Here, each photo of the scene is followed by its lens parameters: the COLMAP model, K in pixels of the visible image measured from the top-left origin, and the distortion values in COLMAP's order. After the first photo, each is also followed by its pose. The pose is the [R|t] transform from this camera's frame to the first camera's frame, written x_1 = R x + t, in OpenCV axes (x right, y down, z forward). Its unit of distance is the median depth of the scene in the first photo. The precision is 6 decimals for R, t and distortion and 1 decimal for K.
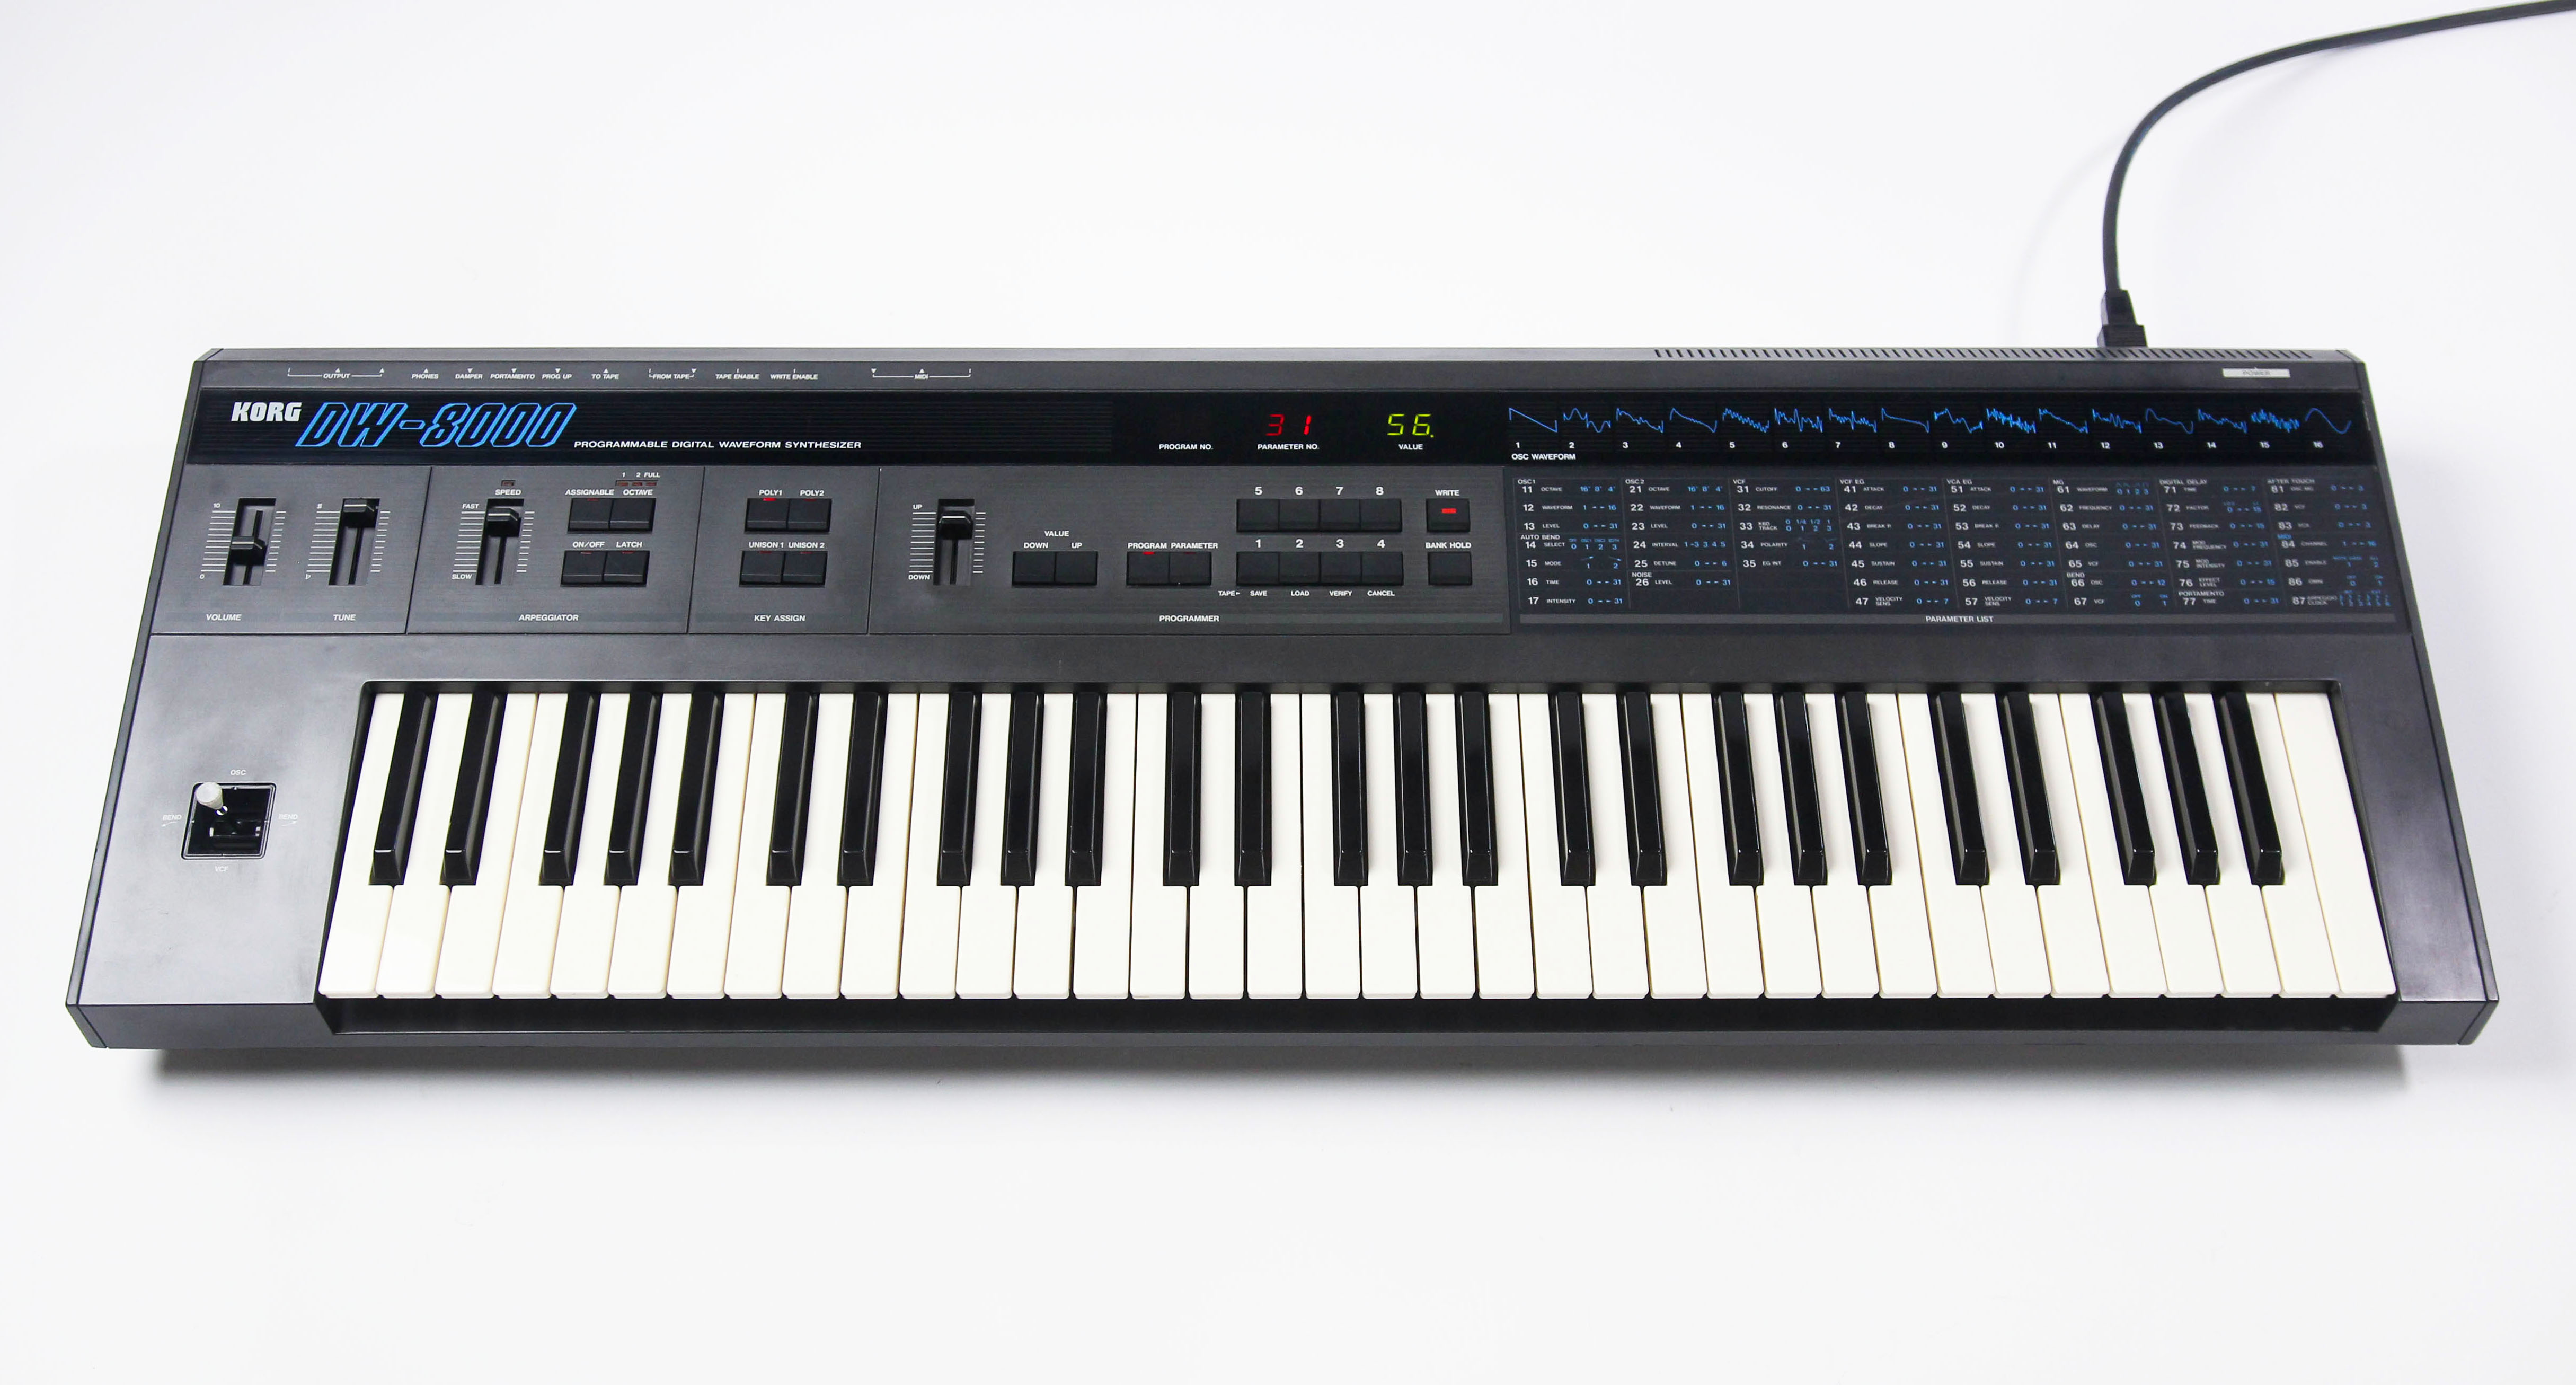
lens RADIAL K [[2916.9, 0, 1286.9], [0, 2916.9, 739.4], [0, 0, 1]] dist [-0.011096, 0.030927]
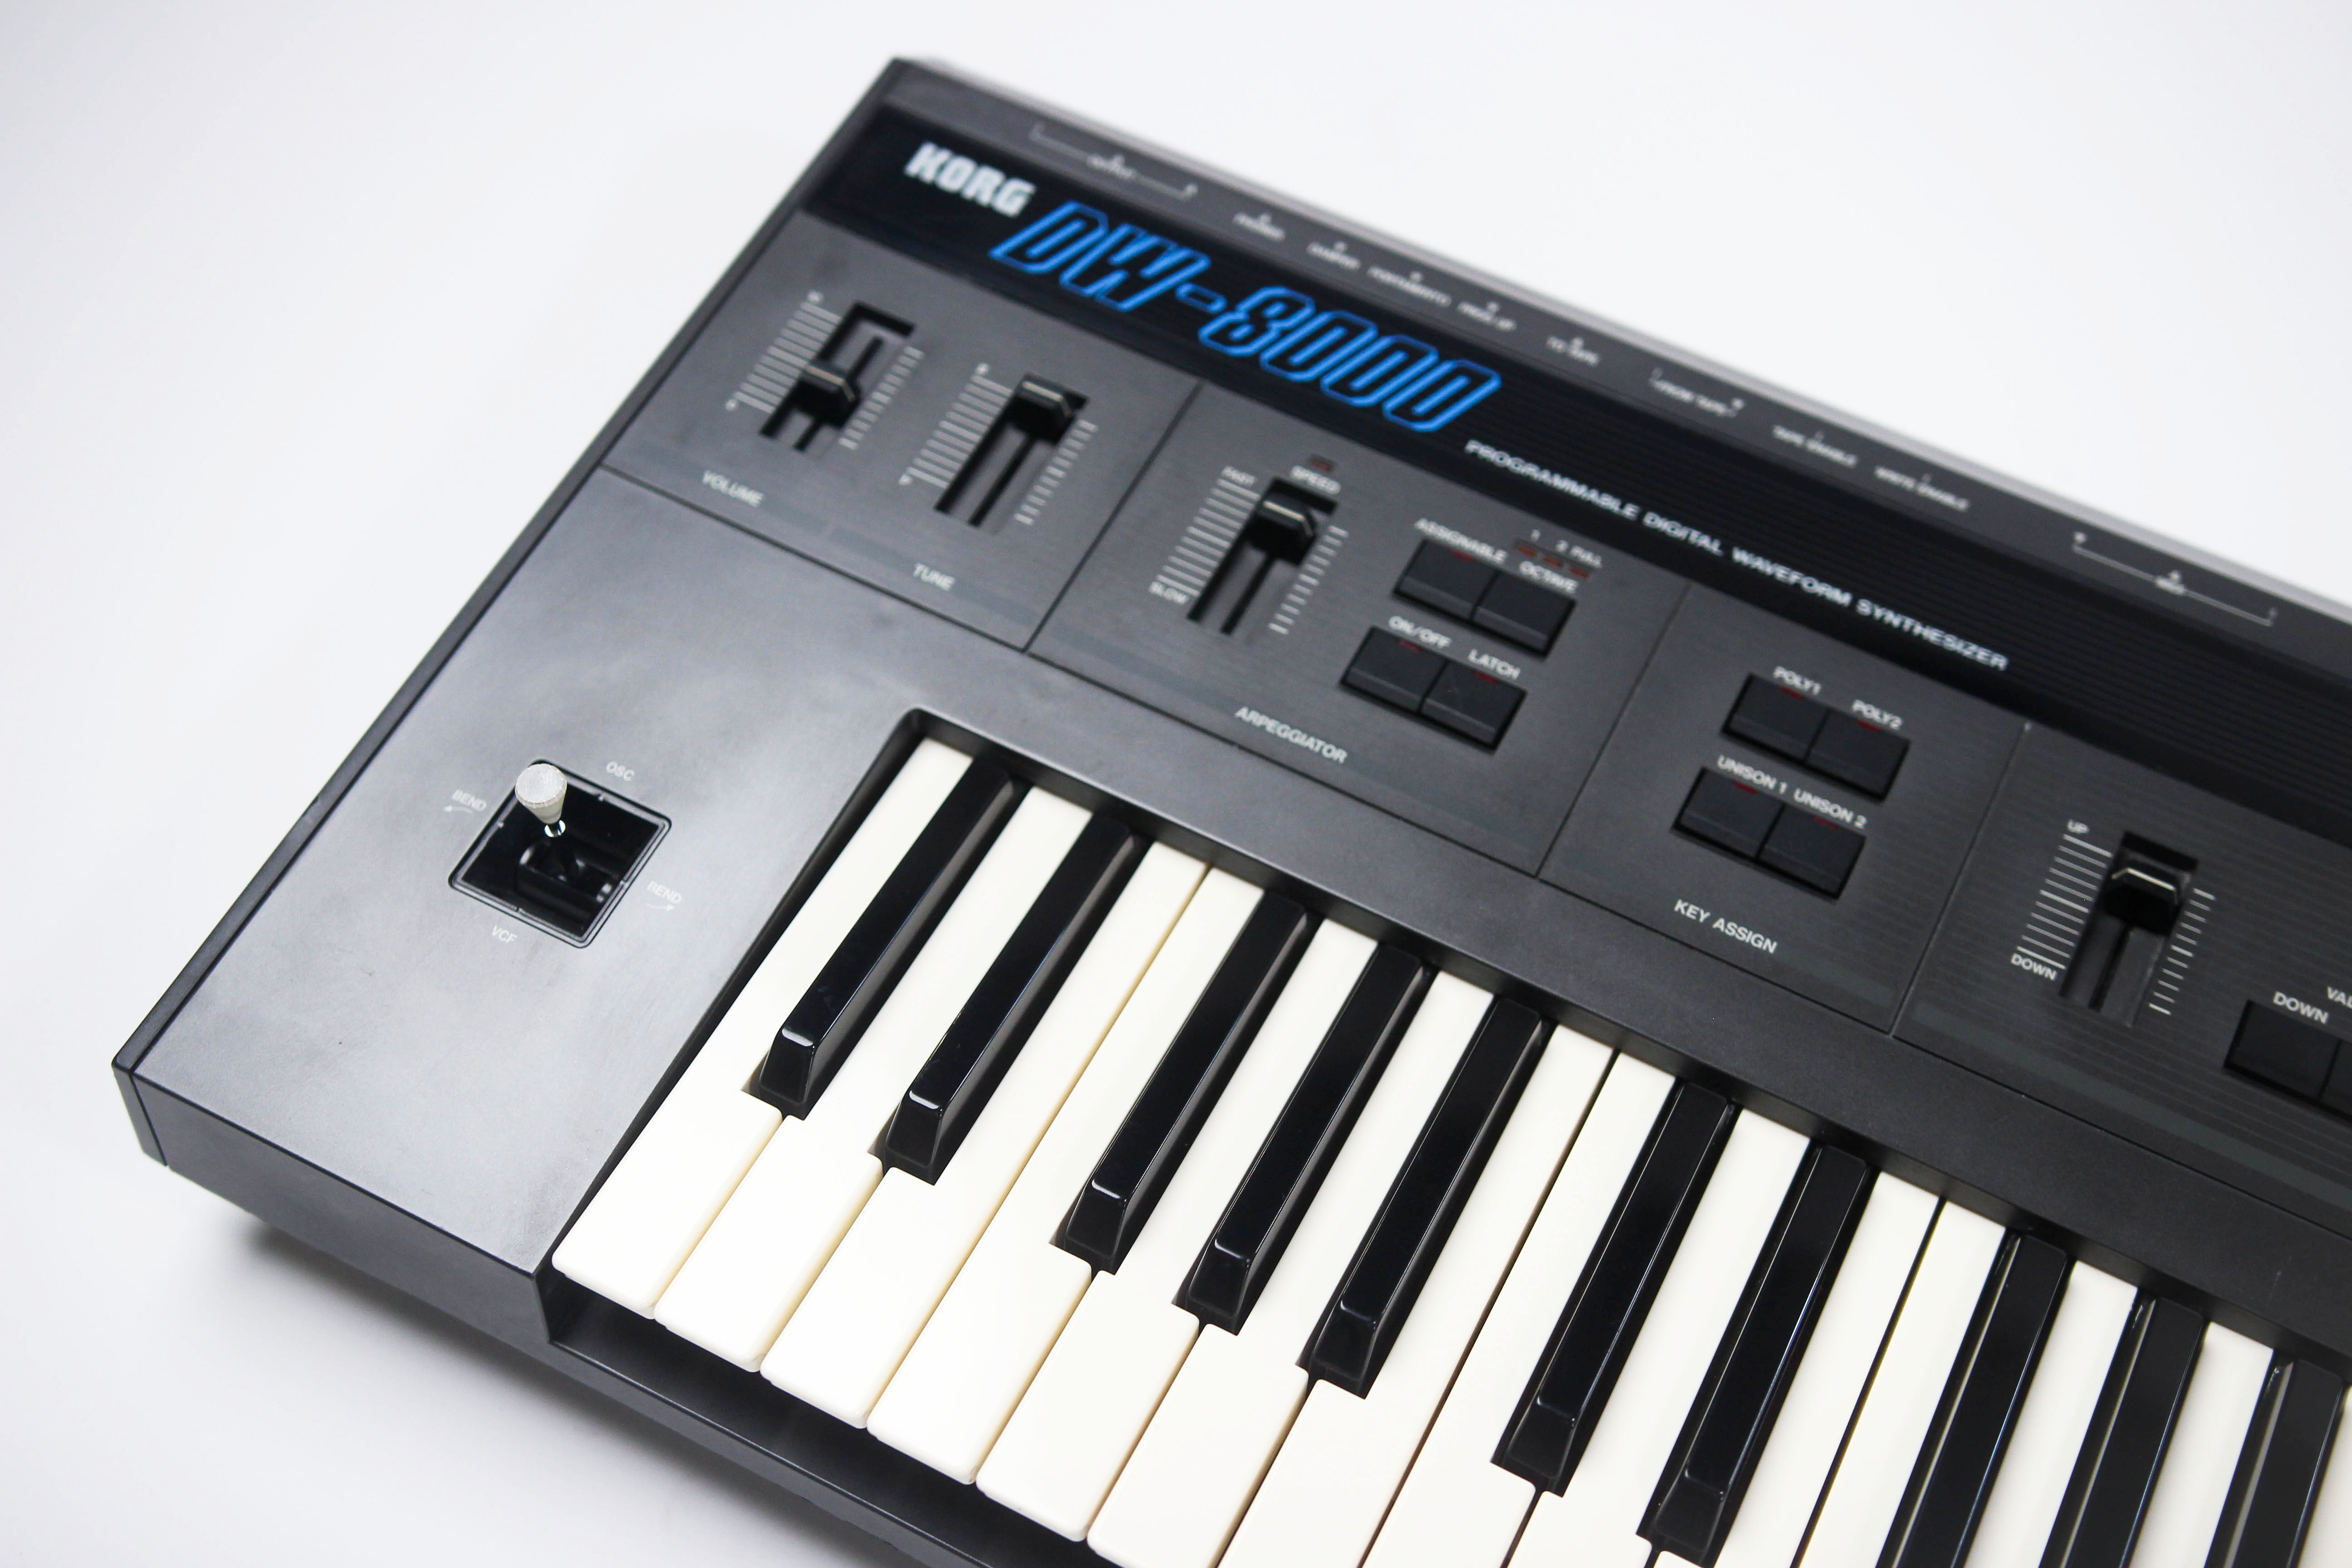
lens RADIAL K [[2913.9, 0, 1176.0], [0, 2913.9, 784.0], [0, 0, 1]] dist [0.003923, -0.001213]
pose [[0.887808, 0.397553, -0.231836, -0.150079], [-0.413983, 0.909942, -0.024966, -0.013512], [0.201032, 0.118141, 0.972434, 0.507085]]
